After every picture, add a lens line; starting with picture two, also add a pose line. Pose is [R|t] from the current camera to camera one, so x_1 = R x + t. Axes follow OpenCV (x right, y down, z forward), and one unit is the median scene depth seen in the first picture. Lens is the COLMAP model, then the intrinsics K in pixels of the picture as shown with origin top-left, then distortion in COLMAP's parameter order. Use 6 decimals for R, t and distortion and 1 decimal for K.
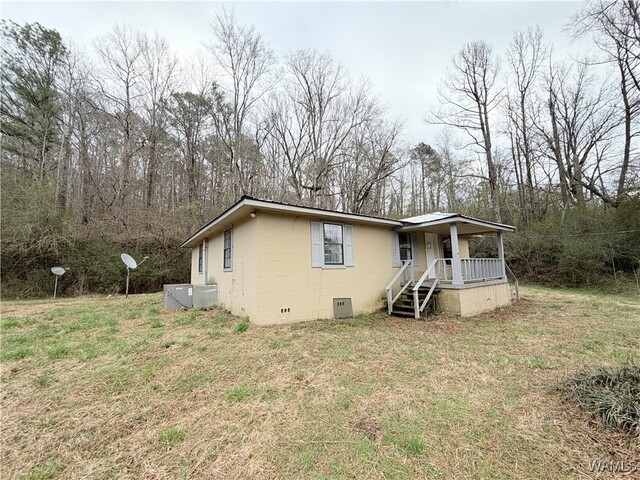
lens RADIAL K [[254.3, 0, 319.5], [0, 254.3, 239.7], [0, 0, 1]] dist [0.001428, 0.000152]
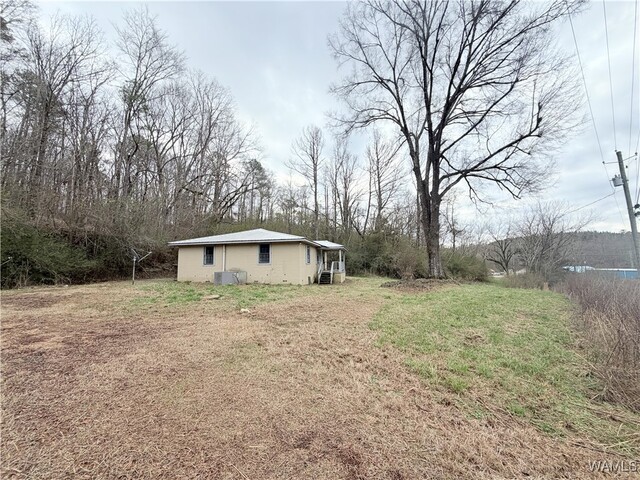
lens RADIAL K [[254.3, 0, 318.4], [0, 254.3, 241.1], [0, 0, 1]] dist [0.001428, 0.000152]
pose [[0.738079, 0.082908, 0.669601, -0.392723], [-0.091163, 0.995575, -0.022783, -0.017302], [-0.668527, -0.044227, 0.742372, -0.236498]]
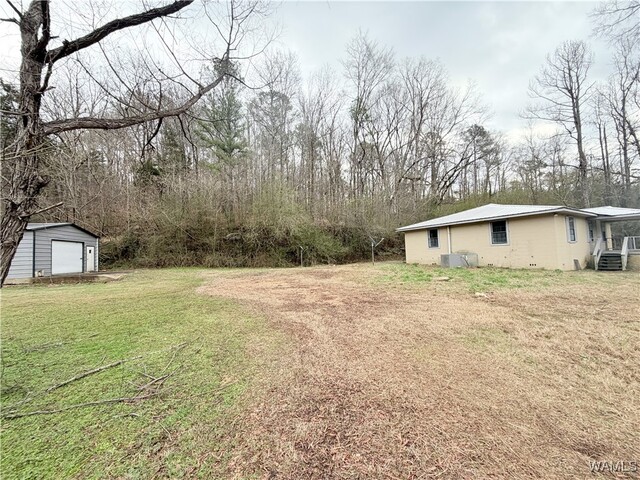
lens RADIAL K [[254.3, 0, 319.0], [0, 254.3, 240.3], [0, 0, 1]] dist [0.001428, 0.000152]
pose [[0.996629, -0.012492, -0.081088, -0.401353], [0.018193, 0.997384, 0.069952, -0.016285], [0.080002, -0.071191, 0.994249, -0.244852]]
